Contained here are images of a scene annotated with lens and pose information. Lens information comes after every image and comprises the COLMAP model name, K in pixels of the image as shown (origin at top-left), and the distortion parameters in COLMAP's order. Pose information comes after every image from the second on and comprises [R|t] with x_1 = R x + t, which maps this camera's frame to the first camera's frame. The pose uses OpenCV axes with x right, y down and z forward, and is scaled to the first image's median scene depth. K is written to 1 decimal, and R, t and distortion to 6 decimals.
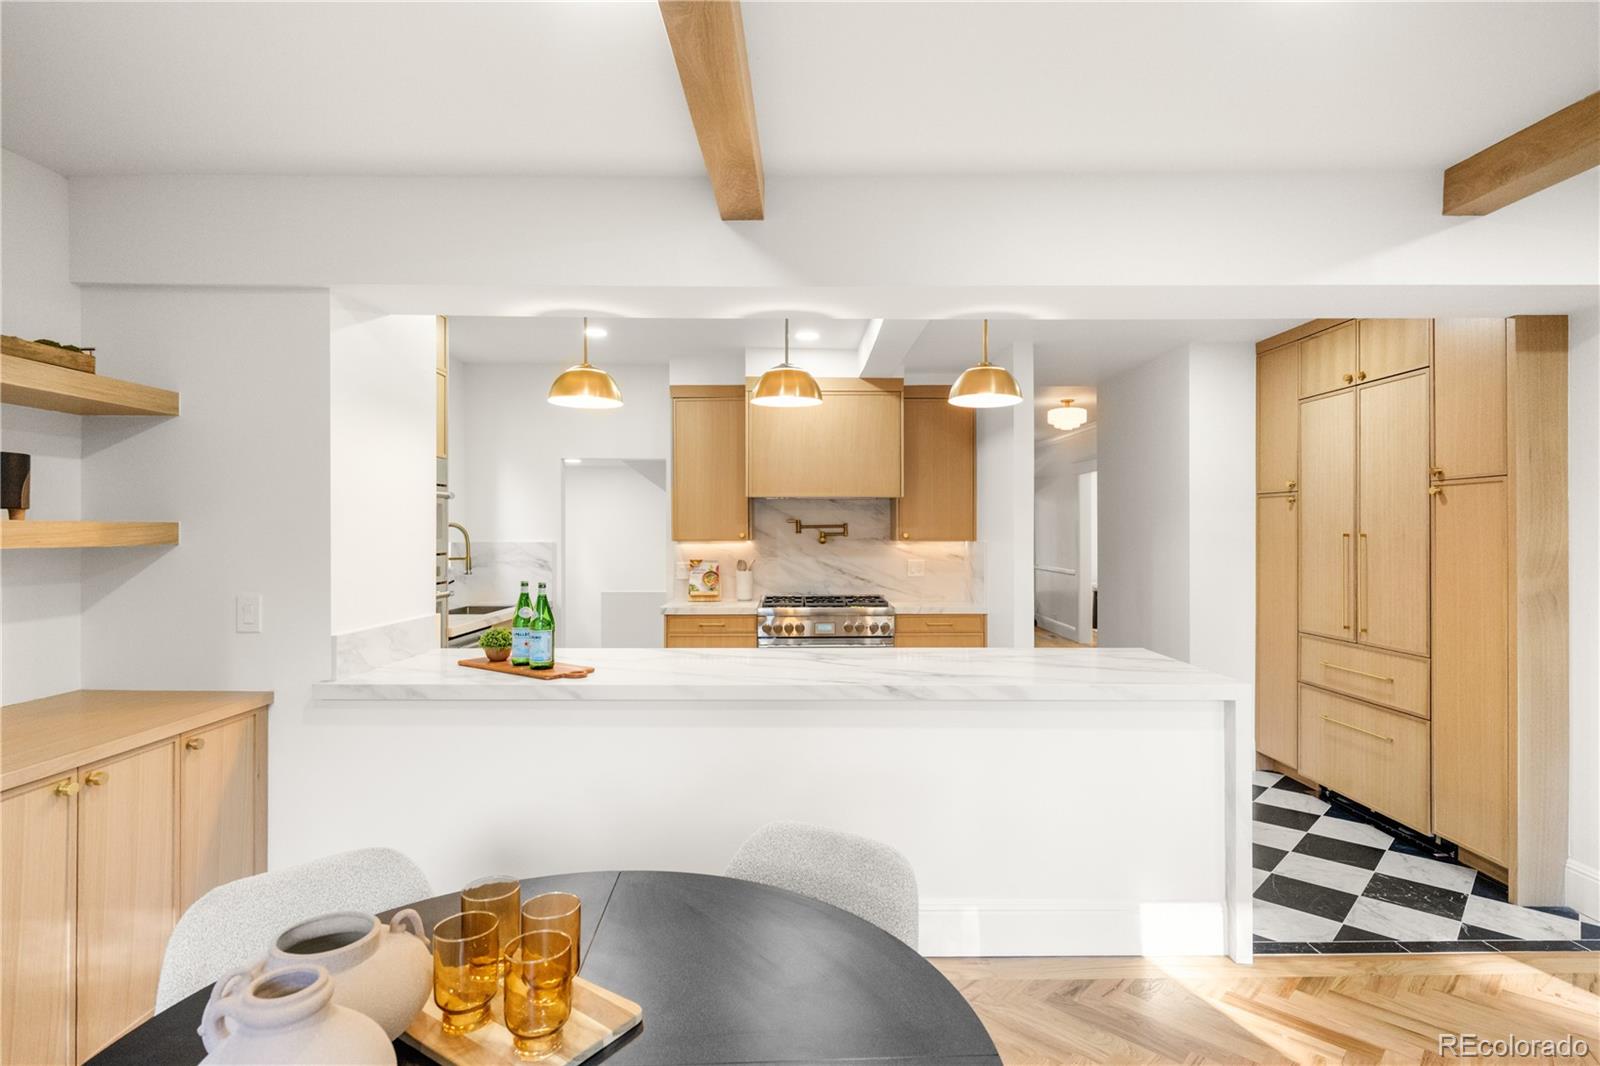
lens RADIAL K [[812.6, 0, 800.4], [0, 812.6, 533.8], [0, 0, 1]] dist [-0.000841, -0.003359]
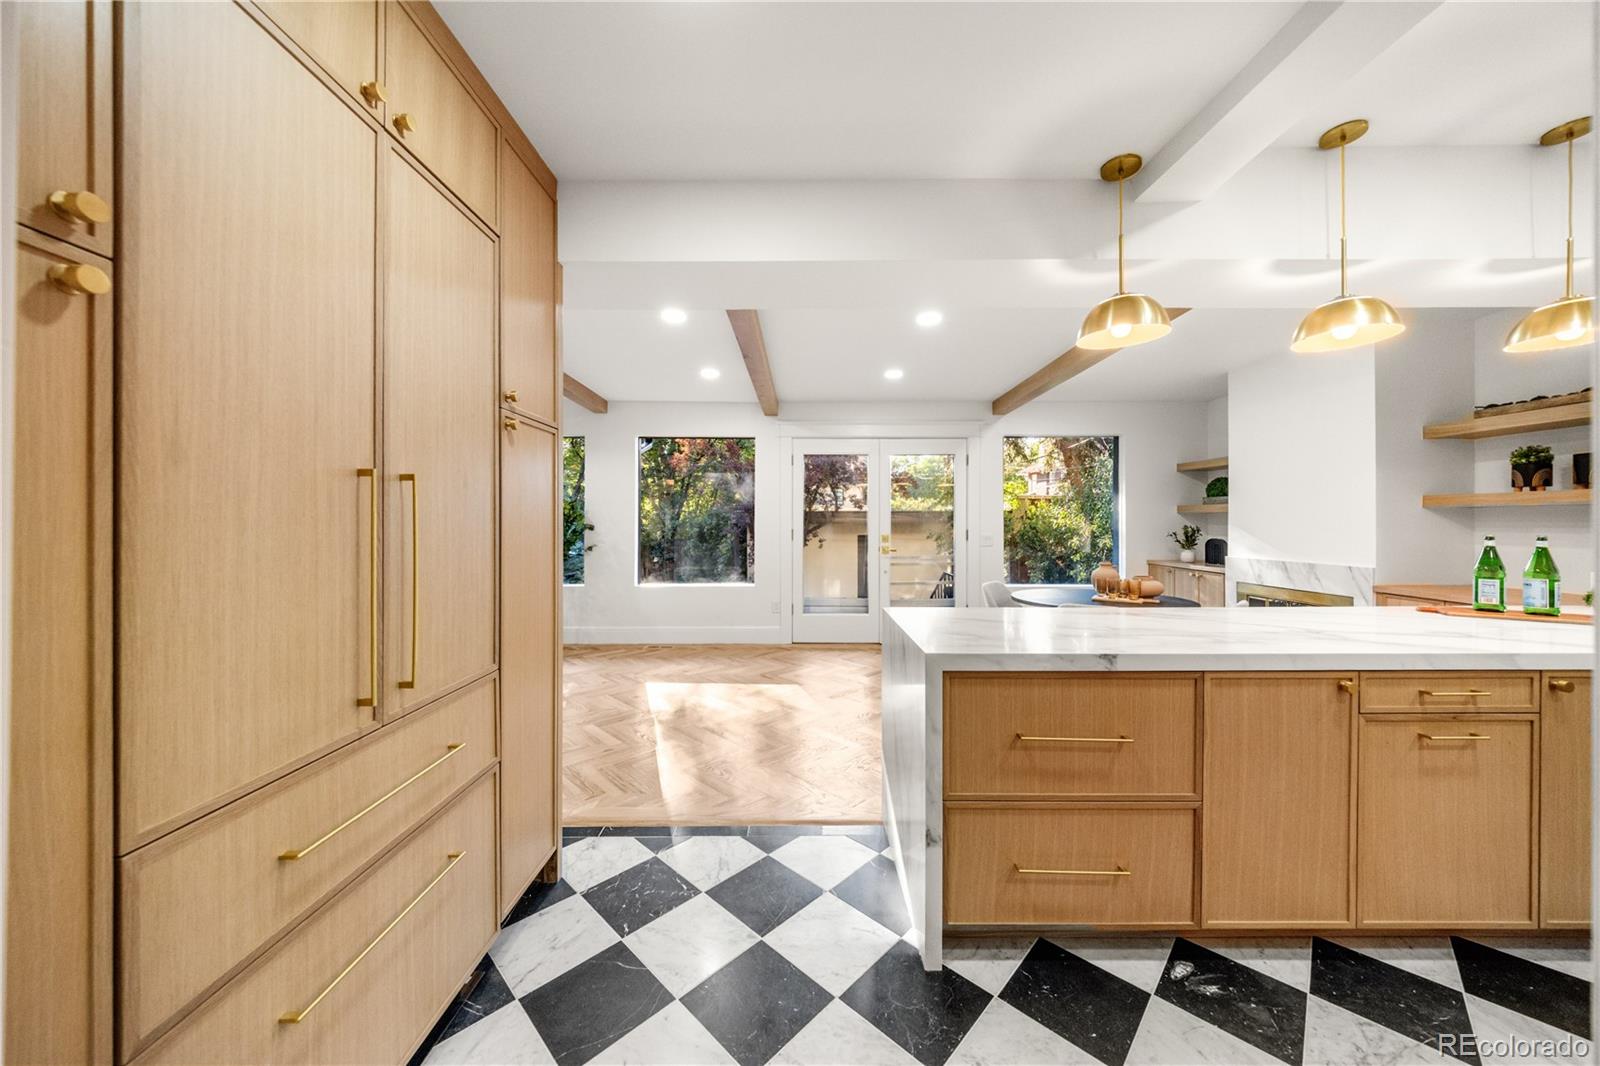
lens RADIAL K [[556.8, 0, 804.6], [0, 556.8, 519.7], [0, 0, 1]] dist [0.002942, 0.000361]
pose [[-0.999995, 0.002775, 0.001428, 0.313551], [0.002777, 0.999994, 0.001864, 0.017076], [-0.001423, 0.001868, -0.999997, 0.883370]]
